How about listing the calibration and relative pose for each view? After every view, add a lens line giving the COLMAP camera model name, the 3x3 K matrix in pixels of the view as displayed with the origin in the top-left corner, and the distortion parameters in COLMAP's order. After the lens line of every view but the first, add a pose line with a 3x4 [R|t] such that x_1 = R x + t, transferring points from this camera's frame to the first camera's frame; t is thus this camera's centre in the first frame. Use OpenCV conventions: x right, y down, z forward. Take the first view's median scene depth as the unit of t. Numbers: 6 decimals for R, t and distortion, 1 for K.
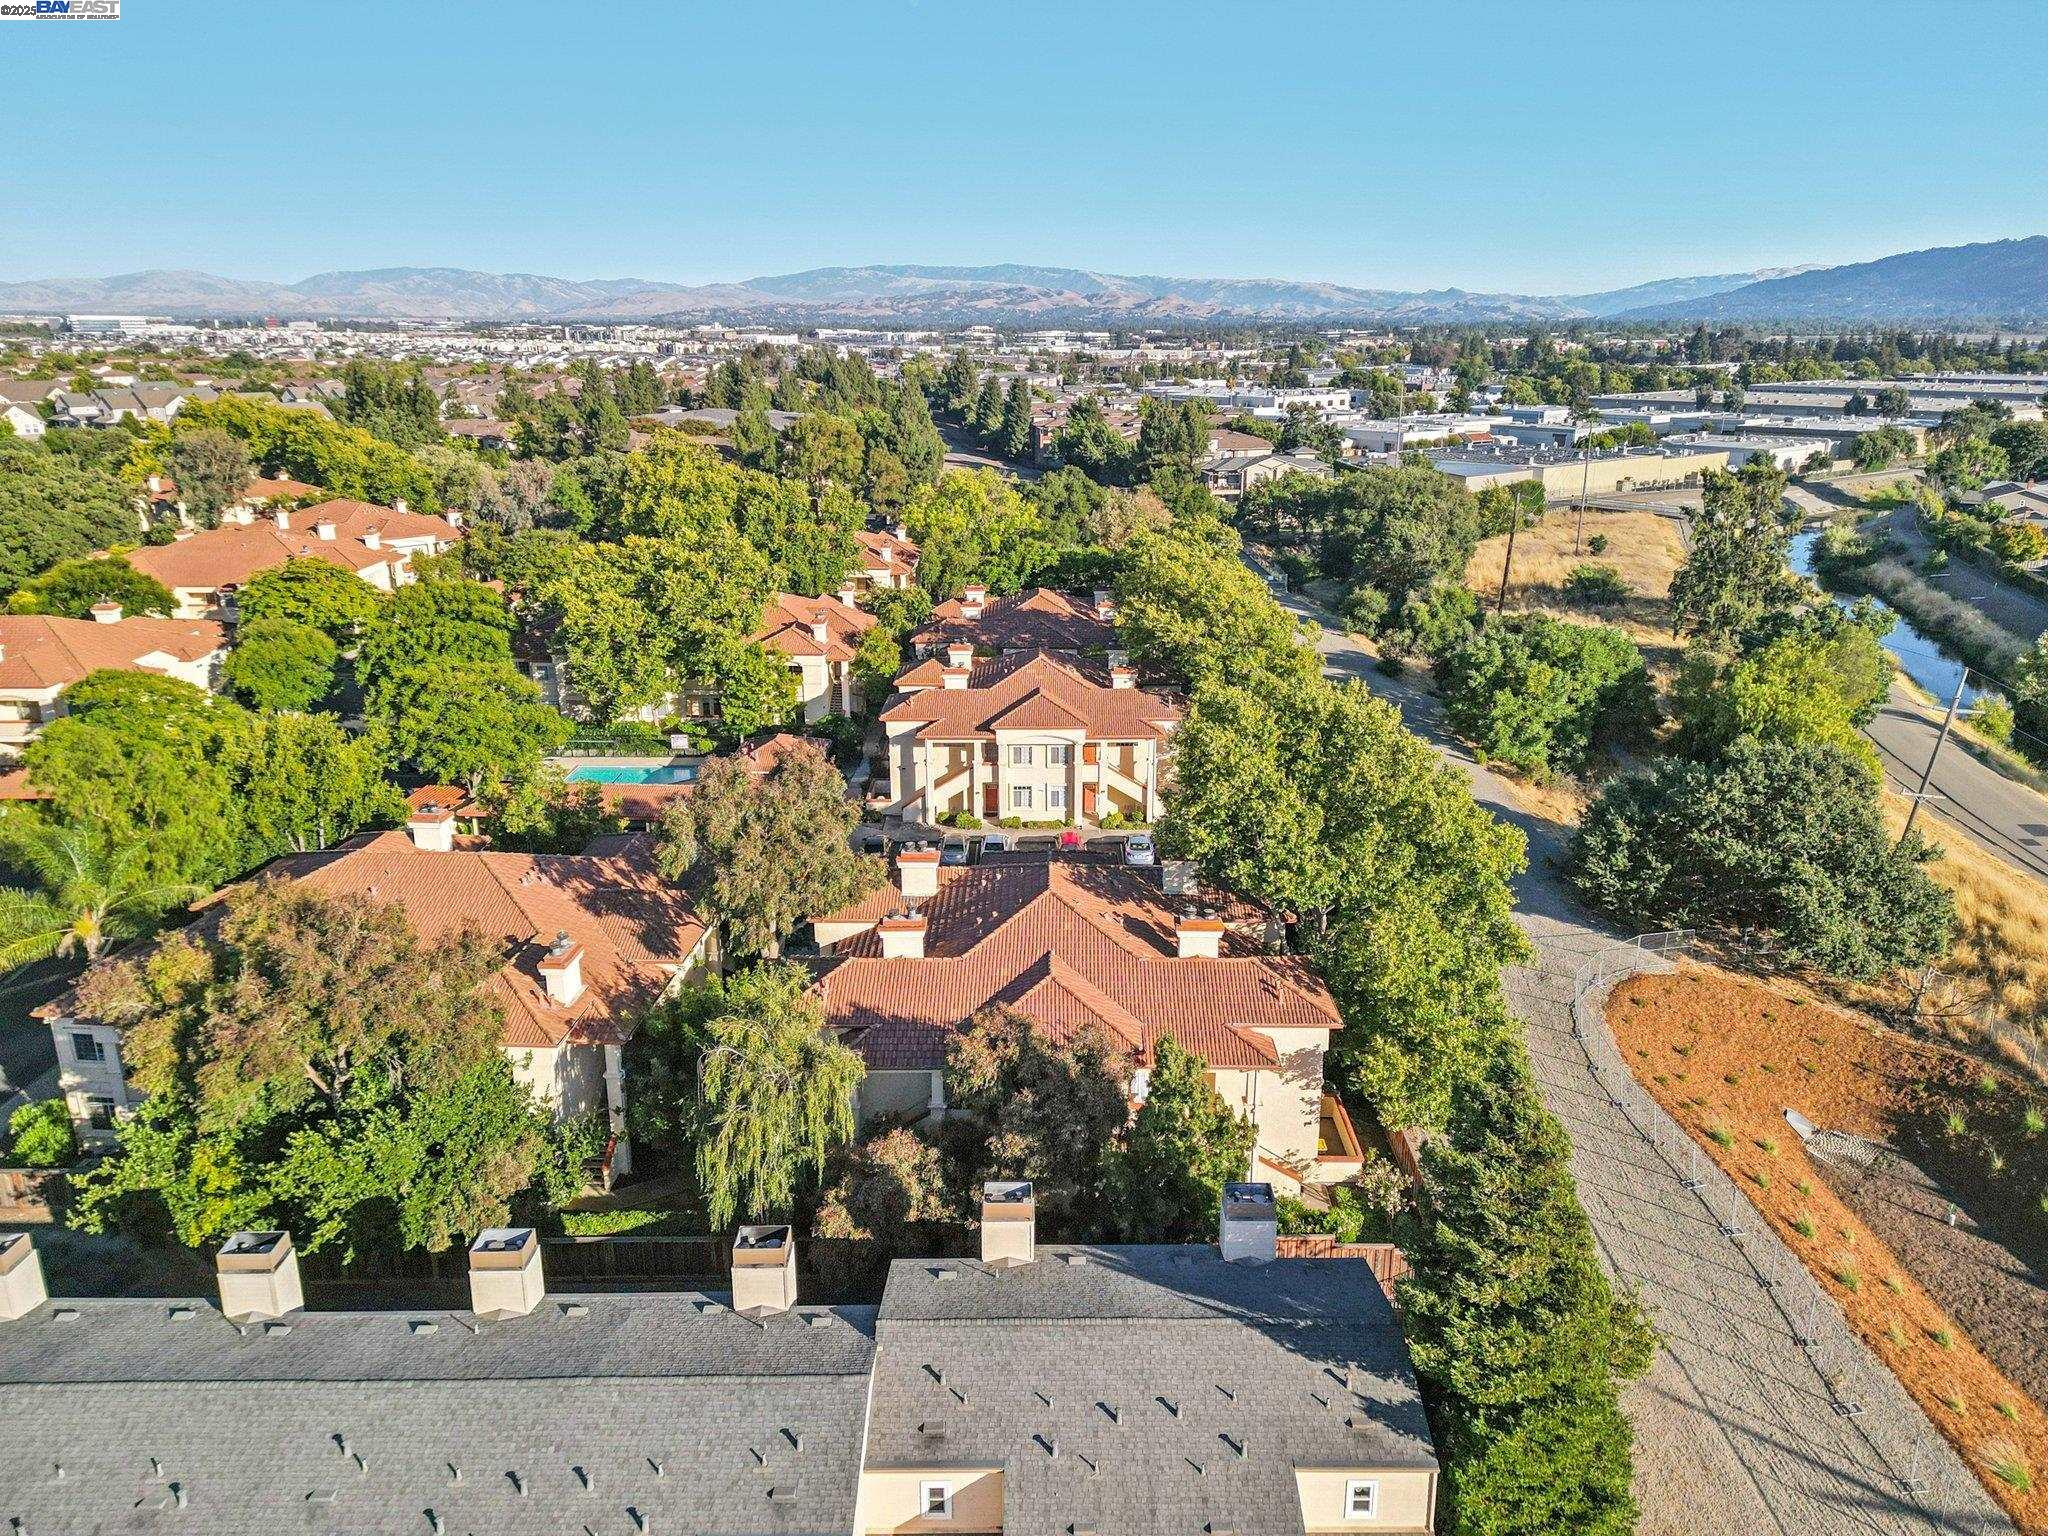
lens RADIAL K [[1444.0, 0, 1035.7], [0, 1444.0, 785.6], [0, 0, 1]] dist [0.080976, -0.083245]
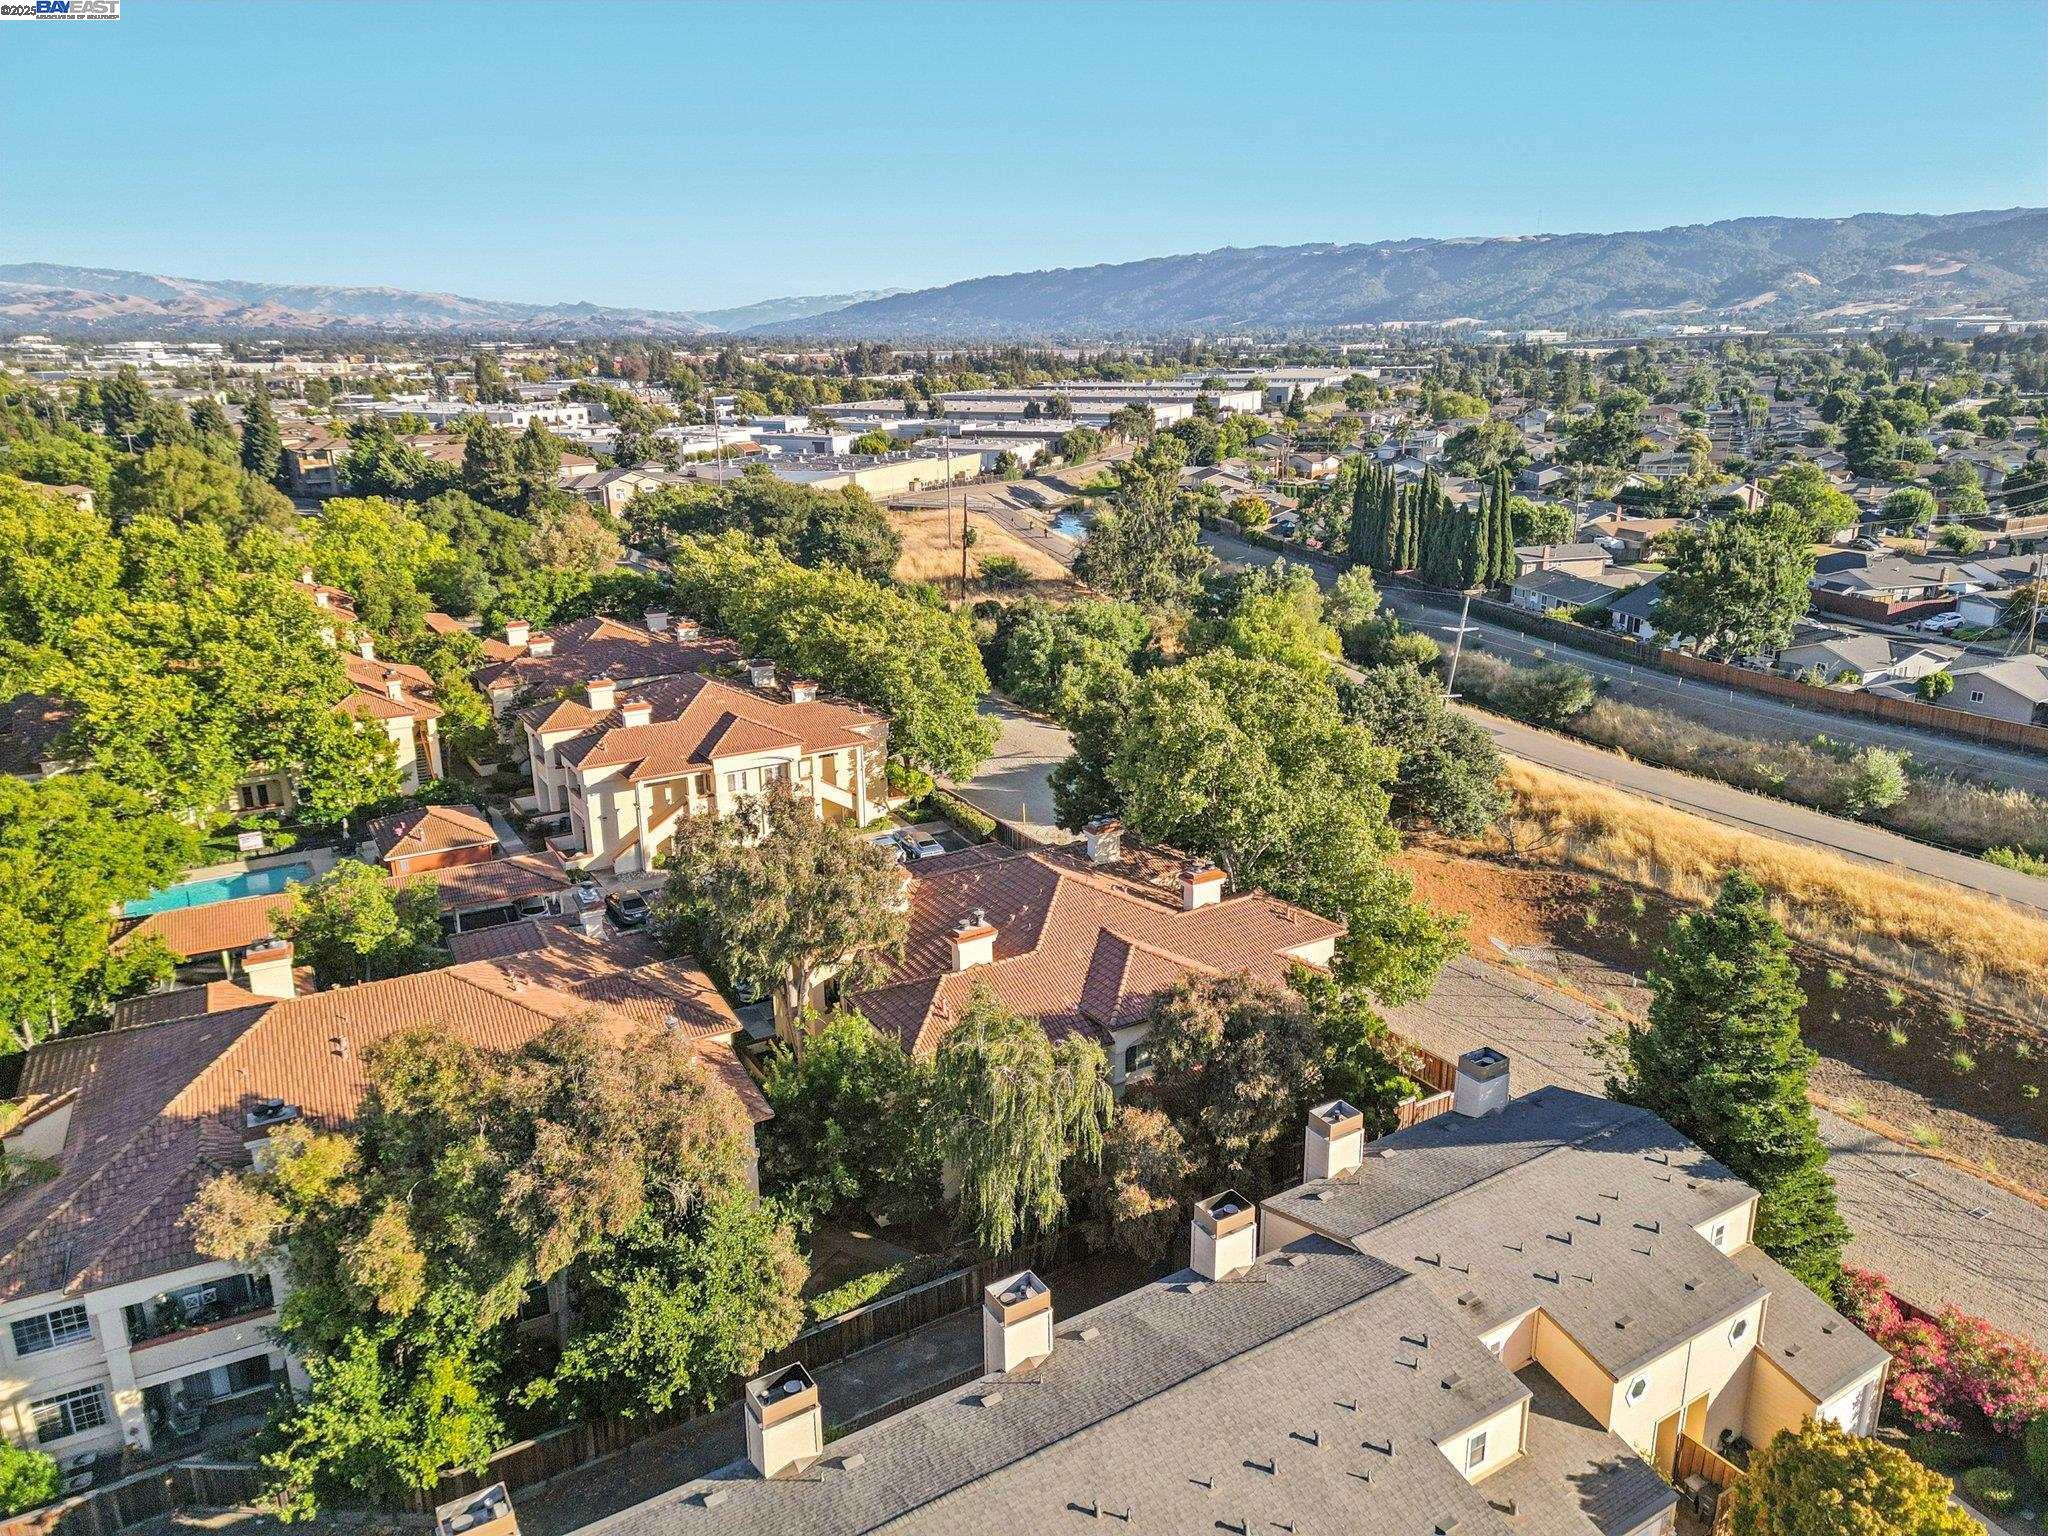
lens RADIAL K [[1444.0, 0, 1035.7], [0, 1444.0, 785.6], [0, 0, 1]] dist [0.080976, -0.083245]
pose [[0.841585, -0.162521, 0.515094, -0.113136], [0.166869, 0.985238, 0.038222, -0.007346], [-0.513702, 0.053786, 0.856281, 0.021794]]
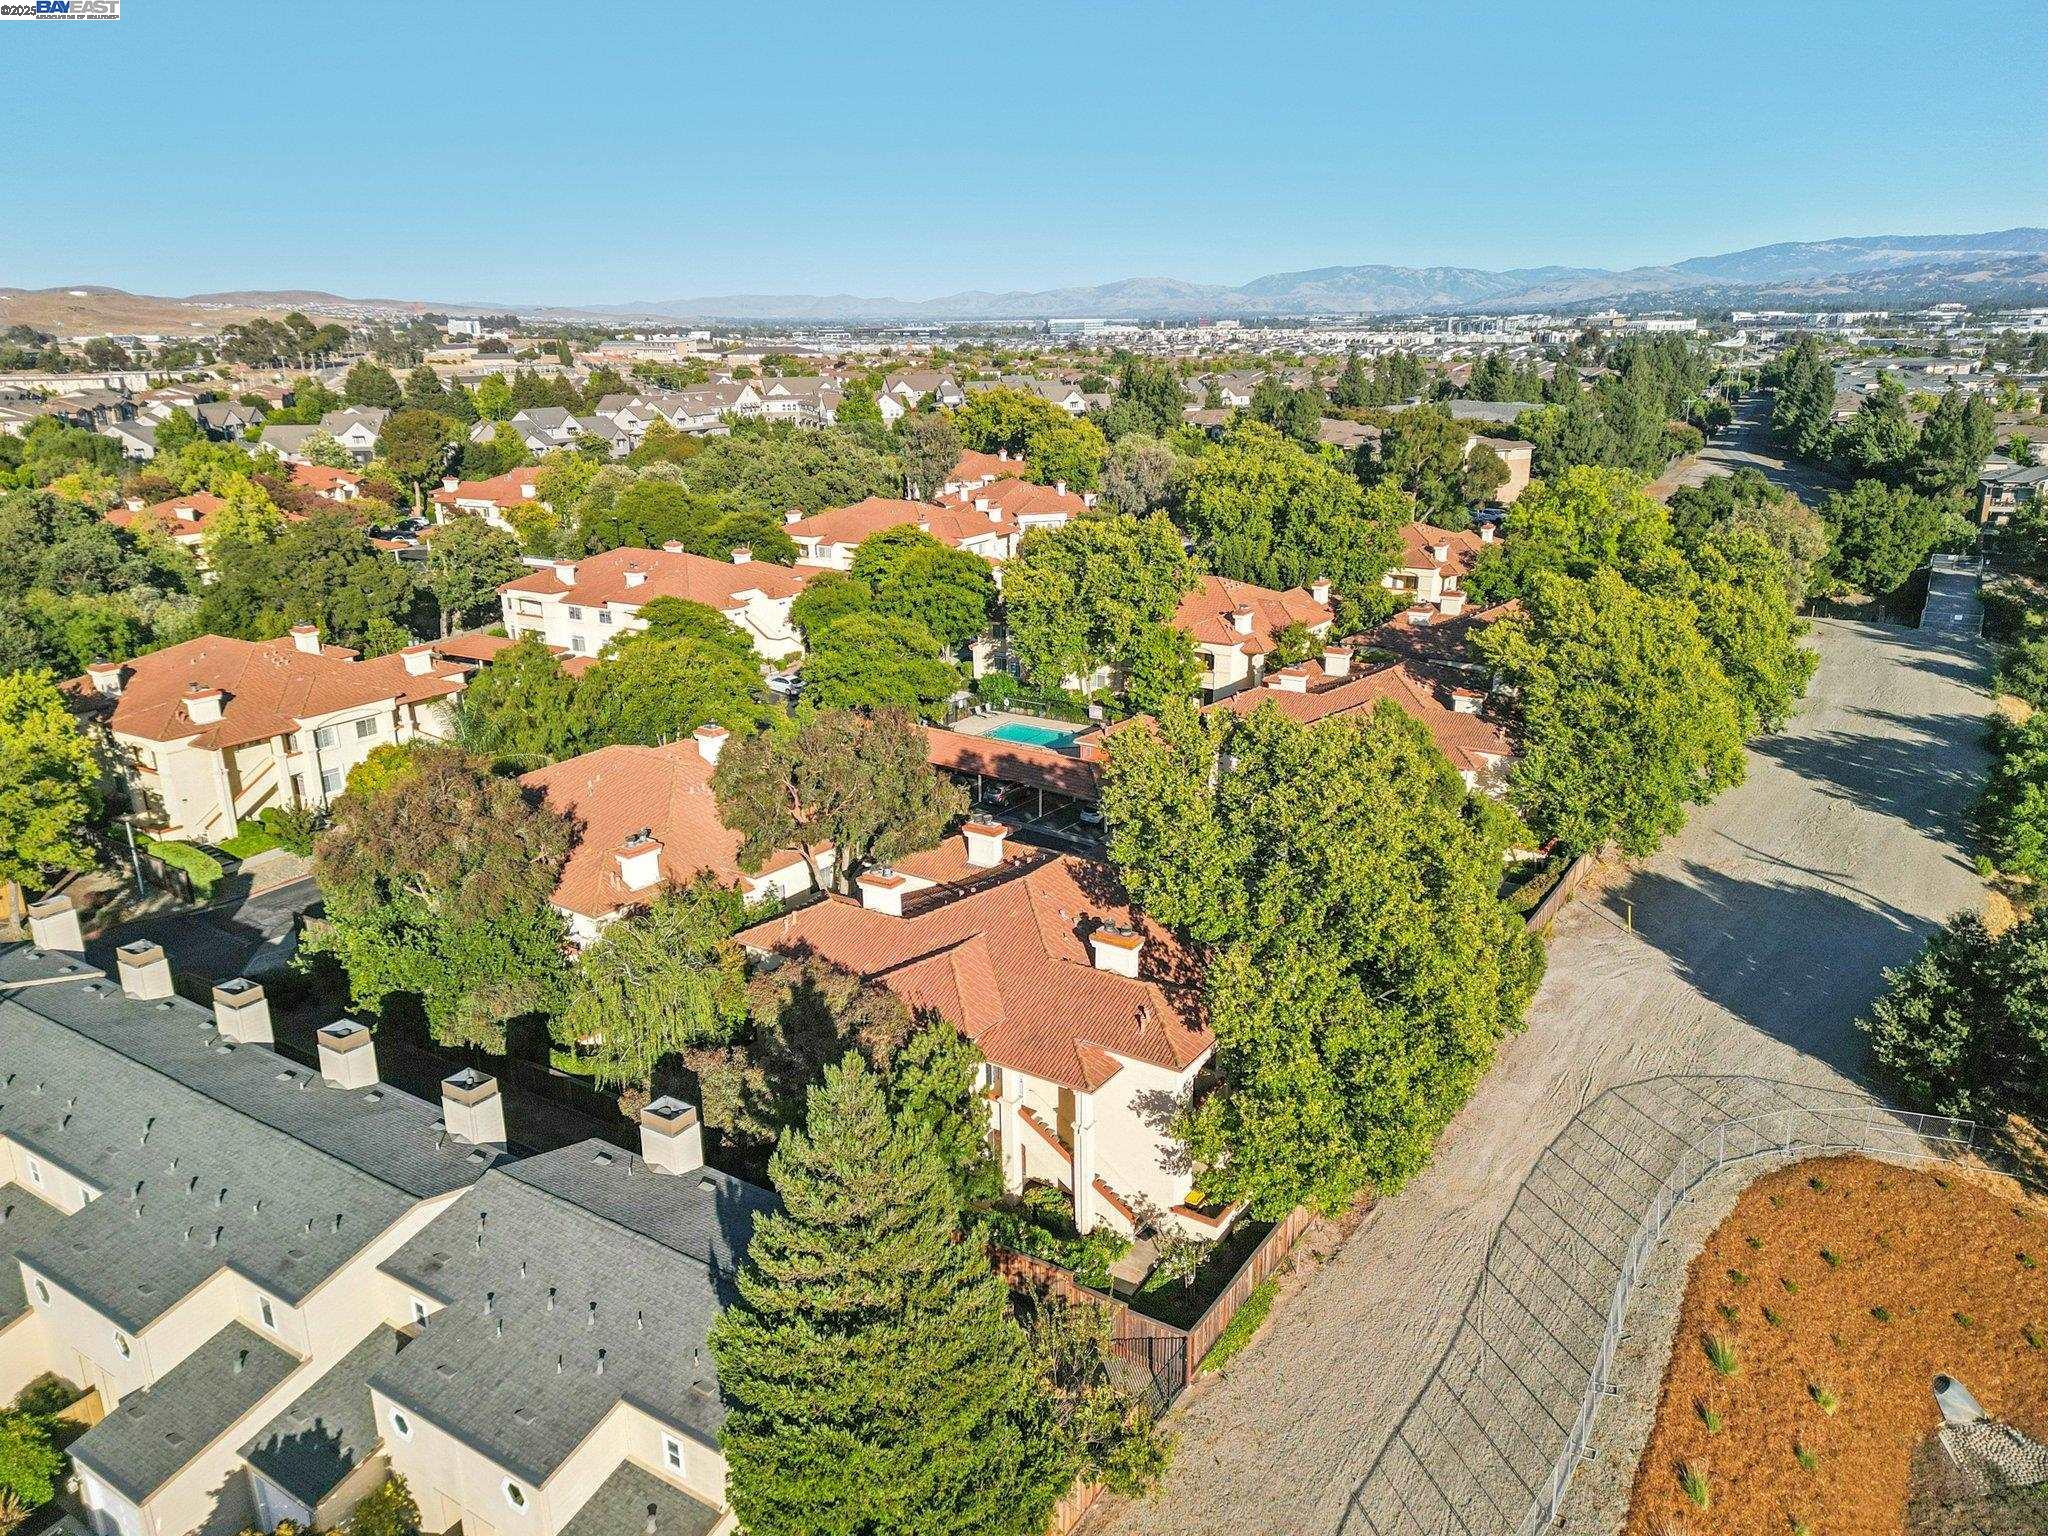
lens RADIAL K [[1444.0, 0, 1035.7], [0, 1444.0, 785.6], [0, 0, 1]] dist [0.080976, -0.083245]
pose [[0.829545, 0.156477, -0.536070, 0.114688], [-0.153319, 0.986870, 0.050810, -0.009347], [0.536982, 0.040040, 0.842643, 0.030043]]
